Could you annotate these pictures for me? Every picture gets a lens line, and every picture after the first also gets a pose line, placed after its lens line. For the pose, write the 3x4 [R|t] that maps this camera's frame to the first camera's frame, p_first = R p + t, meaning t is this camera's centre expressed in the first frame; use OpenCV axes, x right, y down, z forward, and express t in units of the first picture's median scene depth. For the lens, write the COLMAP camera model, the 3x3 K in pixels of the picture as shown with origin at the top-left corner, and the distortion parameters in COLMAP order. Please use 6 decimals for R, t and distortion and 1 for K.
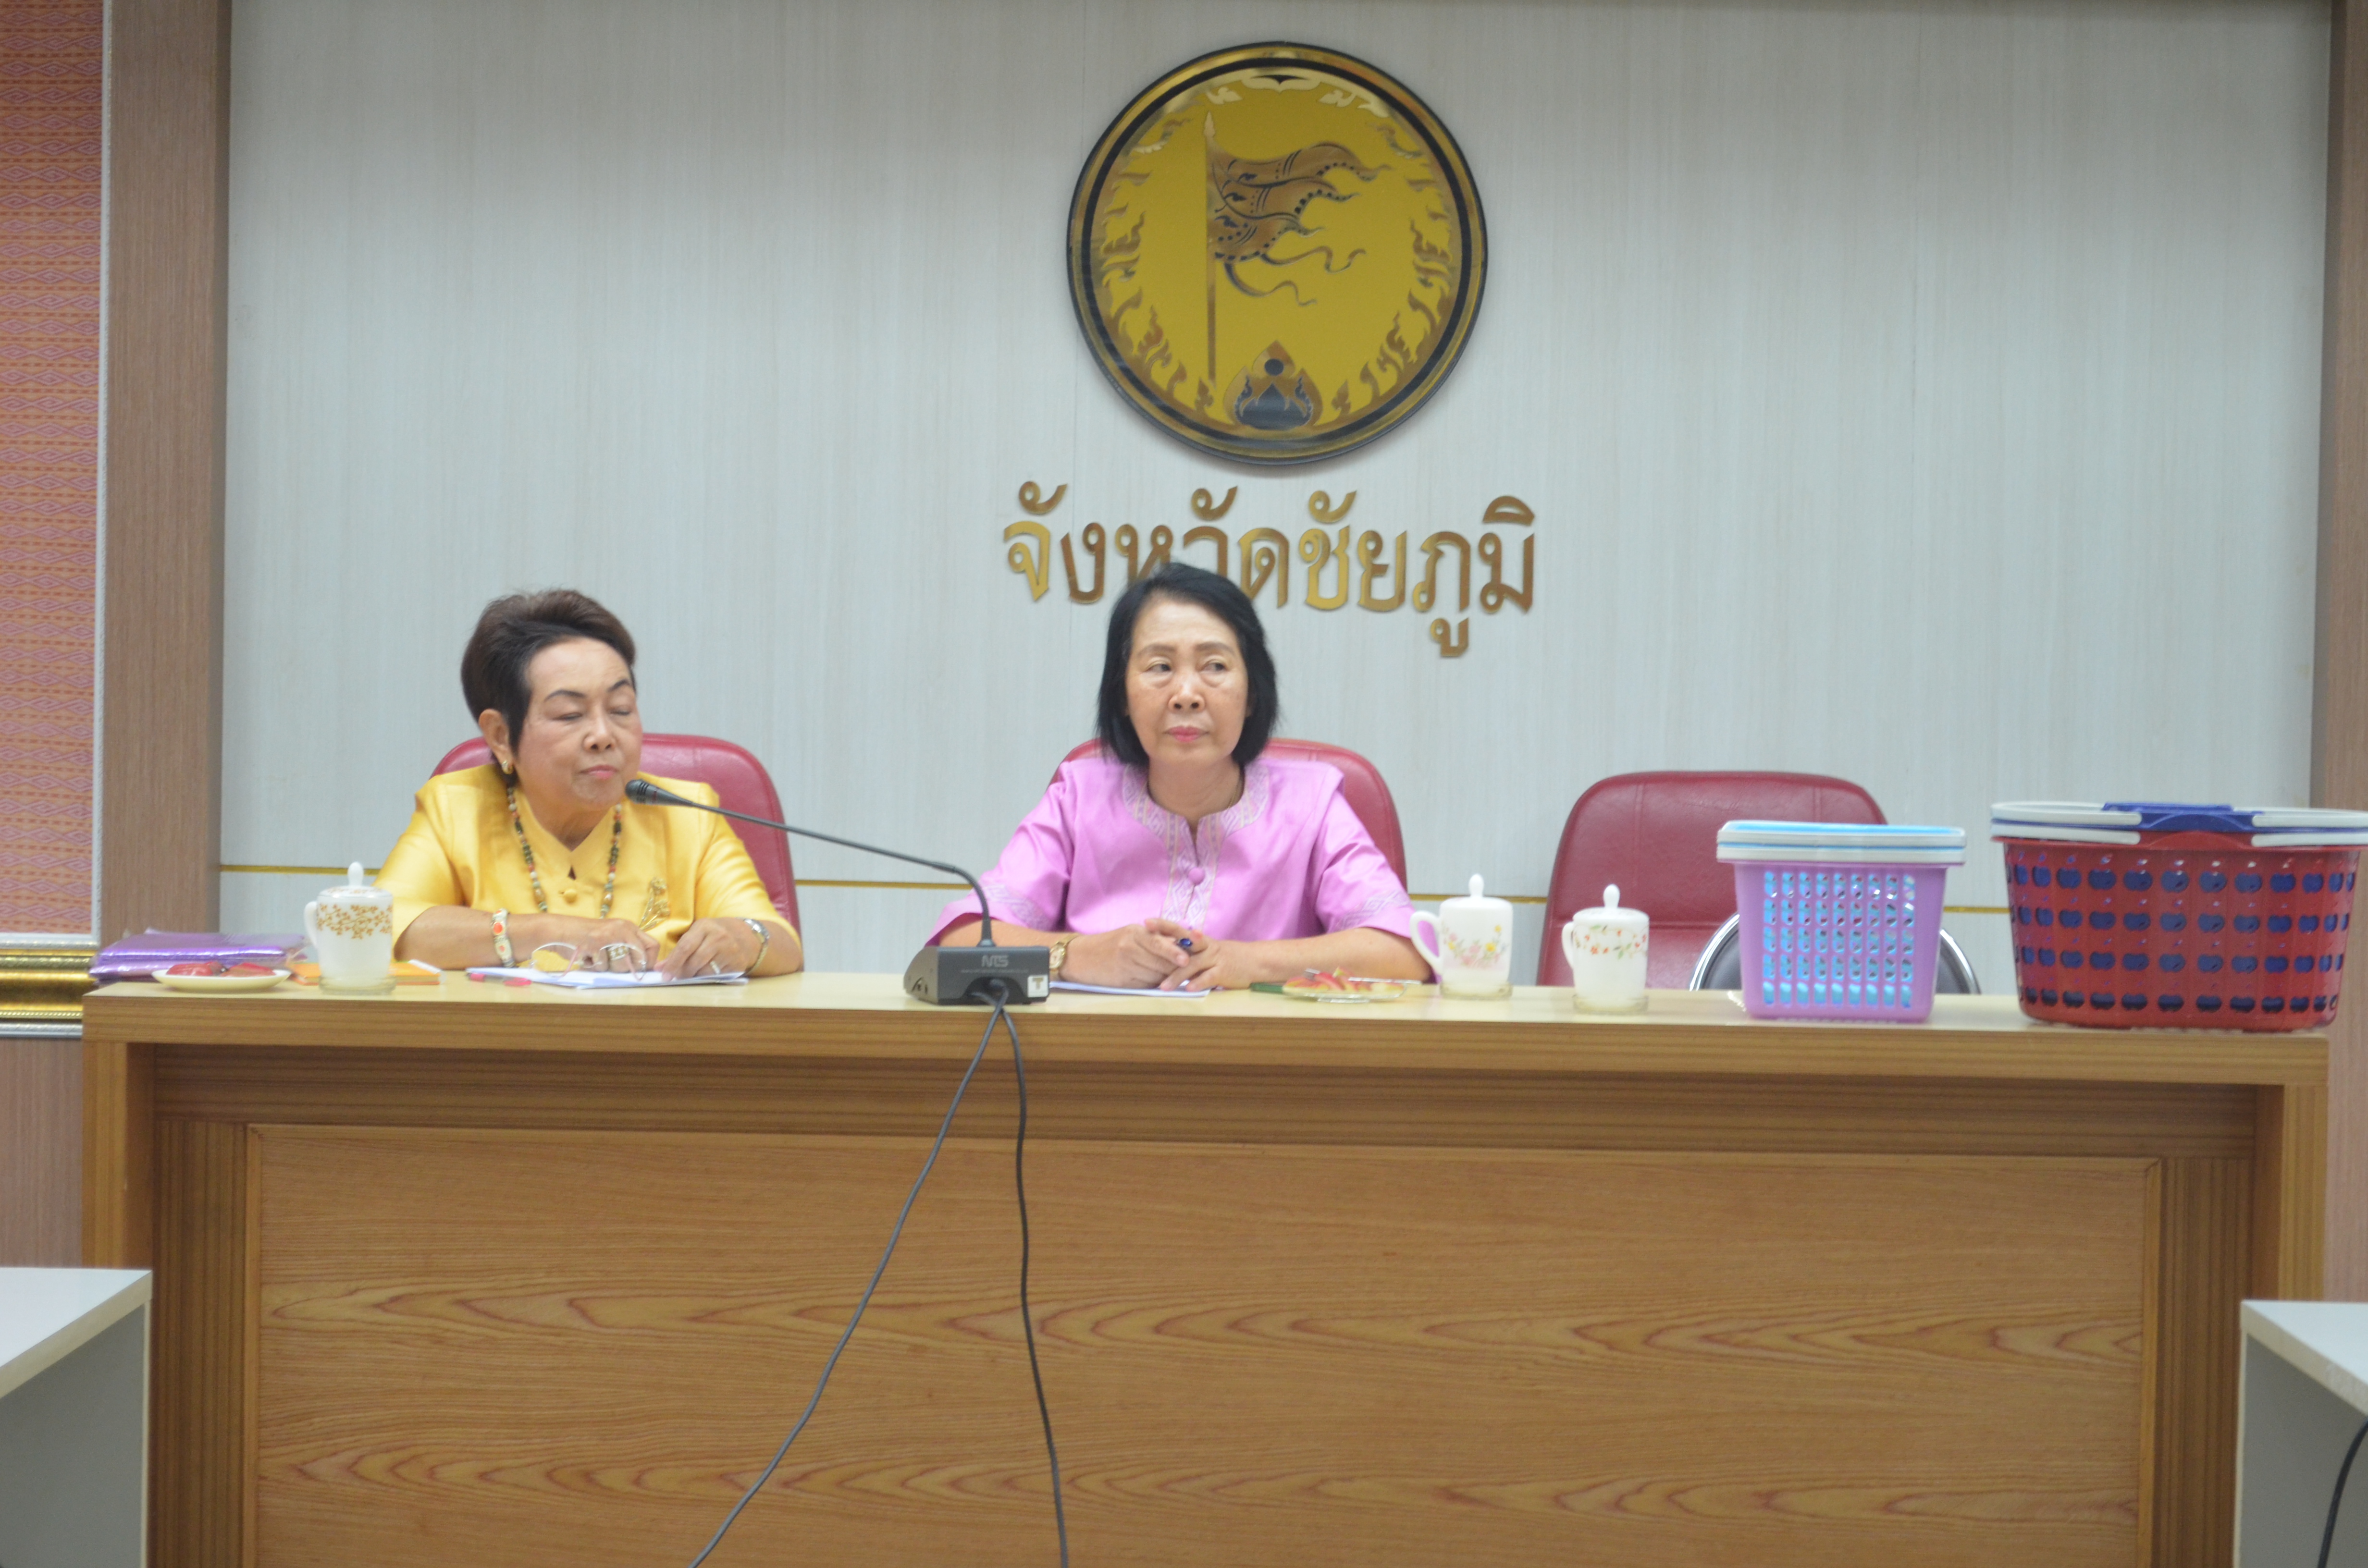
lens RADIAL K [[5448.7, 0, 1184.0], [0, 5448.7, 784.0], [0, 0, 1]] dist [-0.014053, 0.056893]
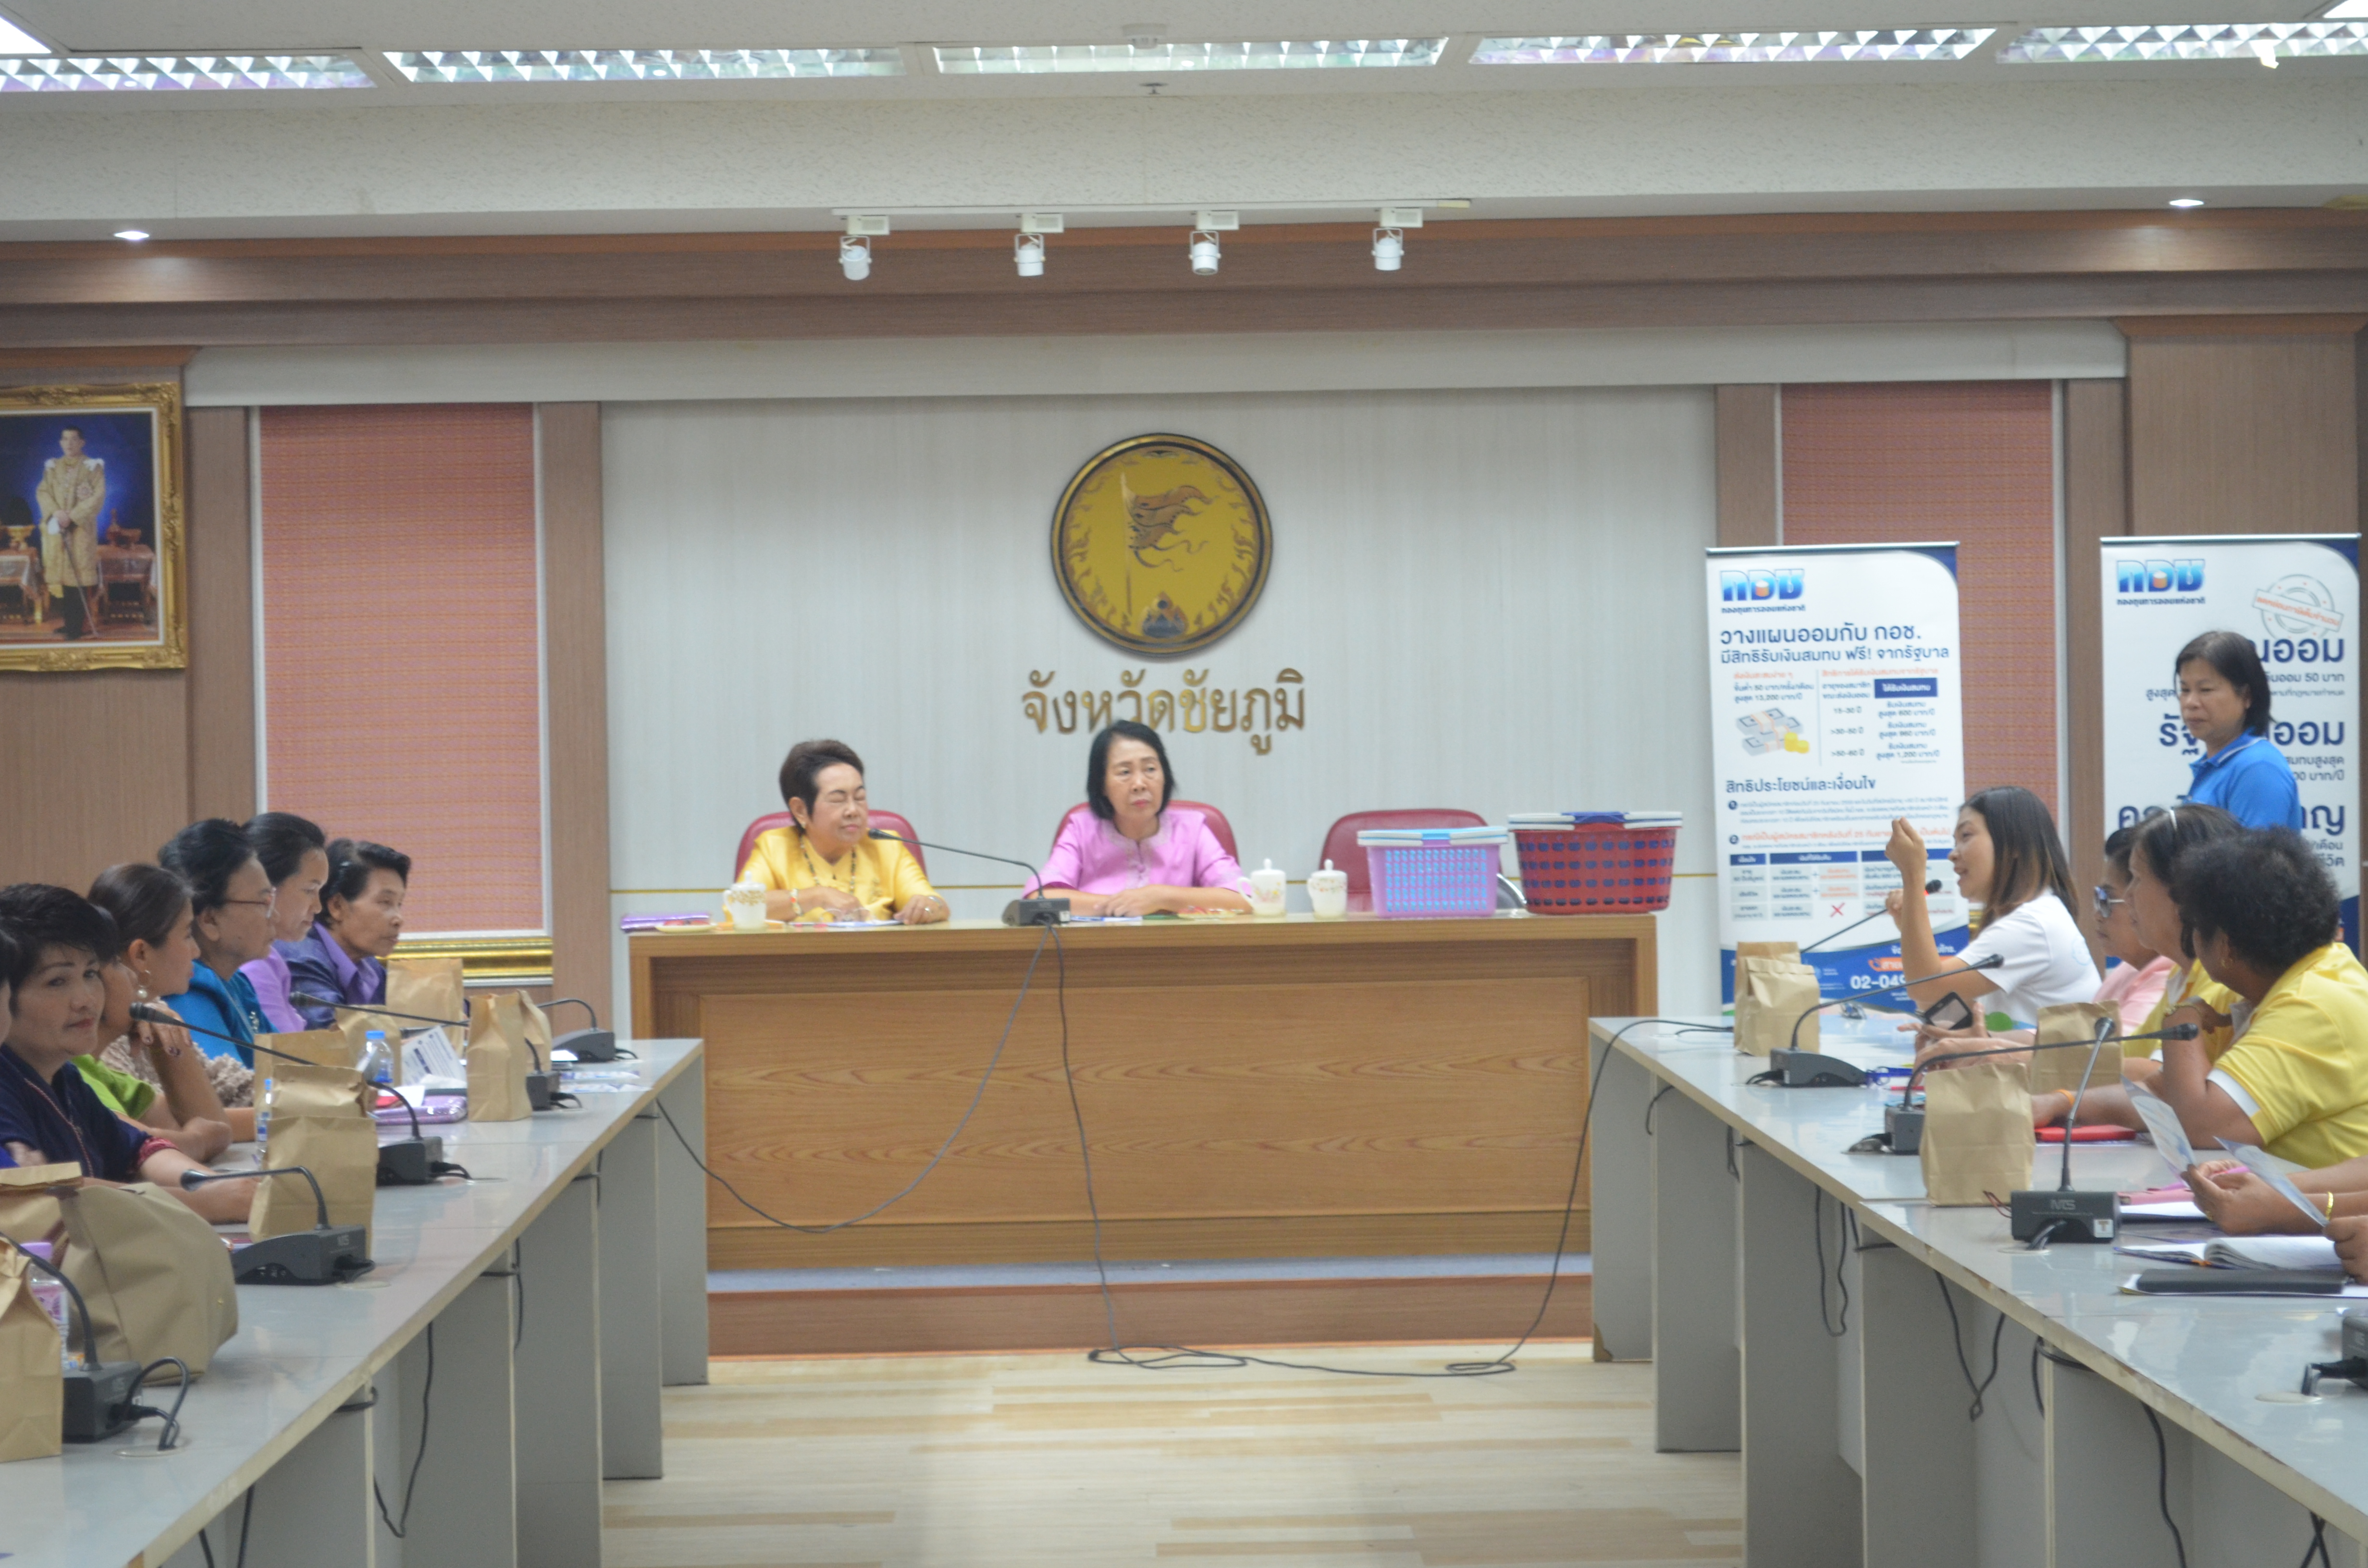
lens RADIAL K [[5448.7, 0, 1184.0], [0, 5448.7, 784.0], [0, 0, 1]] dist [-0.014053, 0.056893]
pose [[0.999079, -0.038348, 0.019243, -0.018284], [0.038663, 0.999119, -0.016297, 0.020696], [-0.018602, 0.017026, 0.999682, -1.105035]]
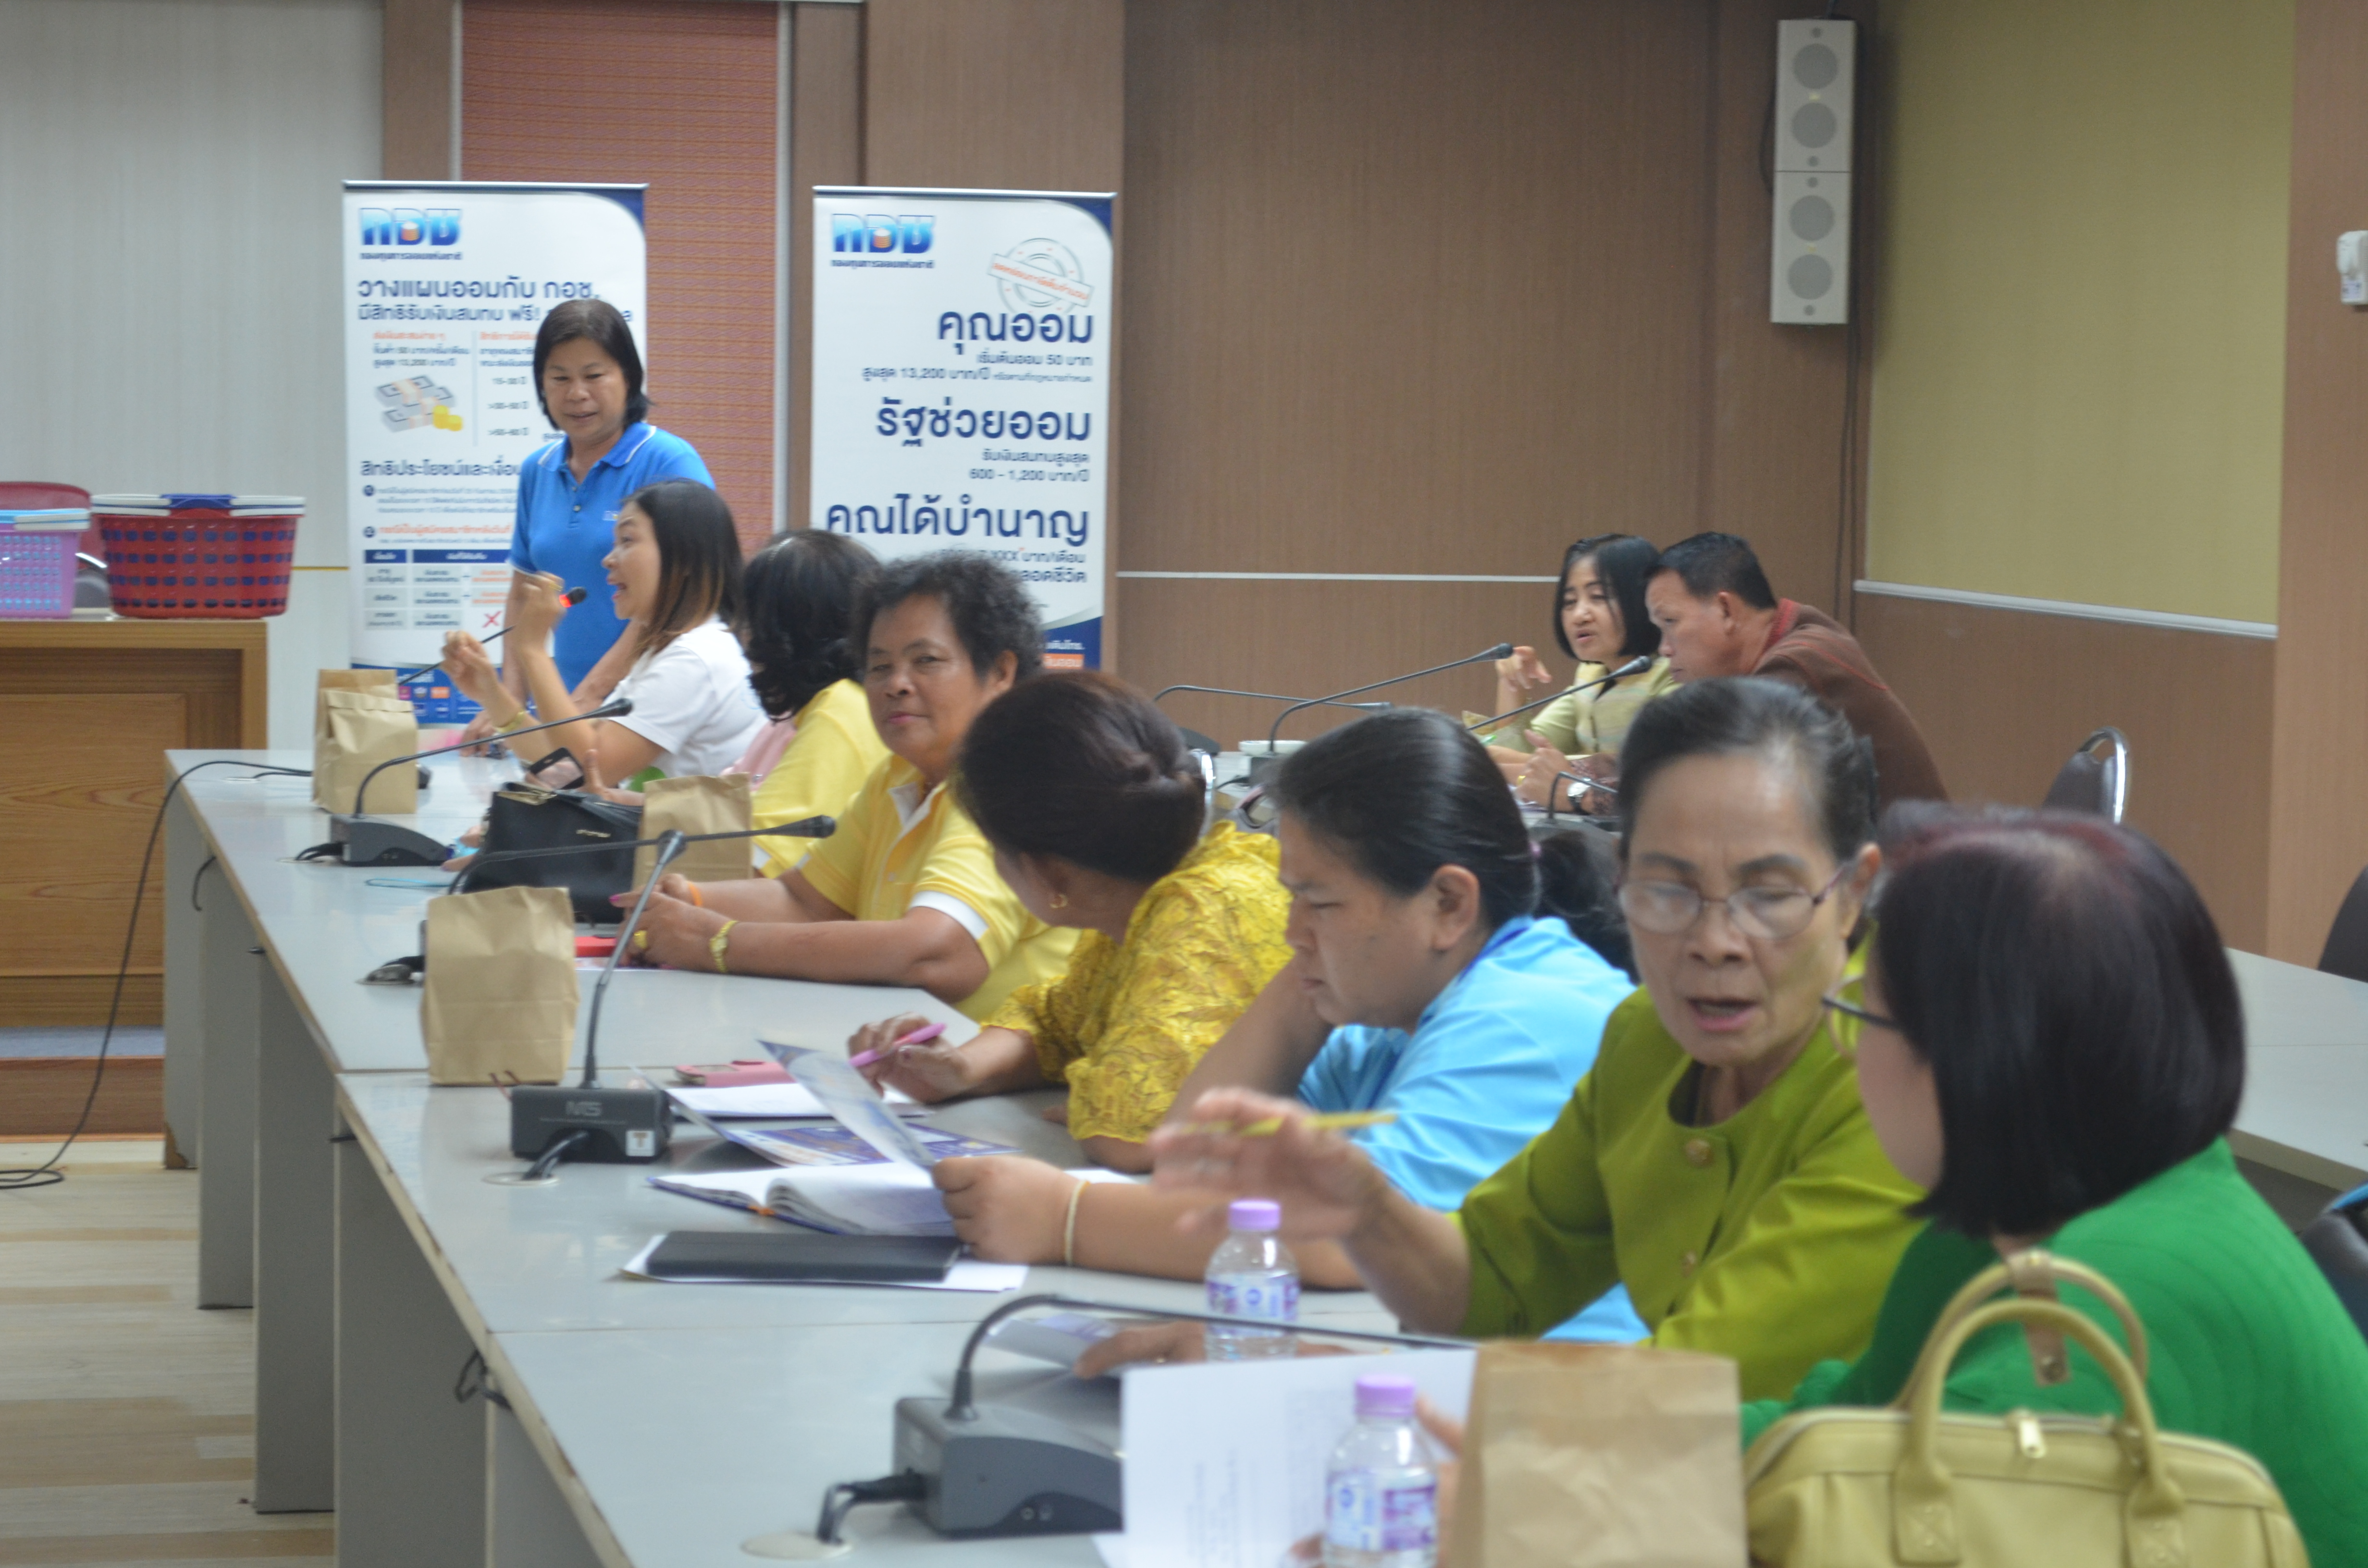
lens RADIAL K [[5448.7, 0, 1184.0], [0, 5448.7, 784.0], [0, 0, 1]] dist [-0.014053, 0.056893]
pose [[0.972801, -0.023258, 0.230472, 0.081811], [0.011784, 0.998627, 0.051038, 0.010694], [-0.231343, -0.046934, 0.971739, -0.776084]]
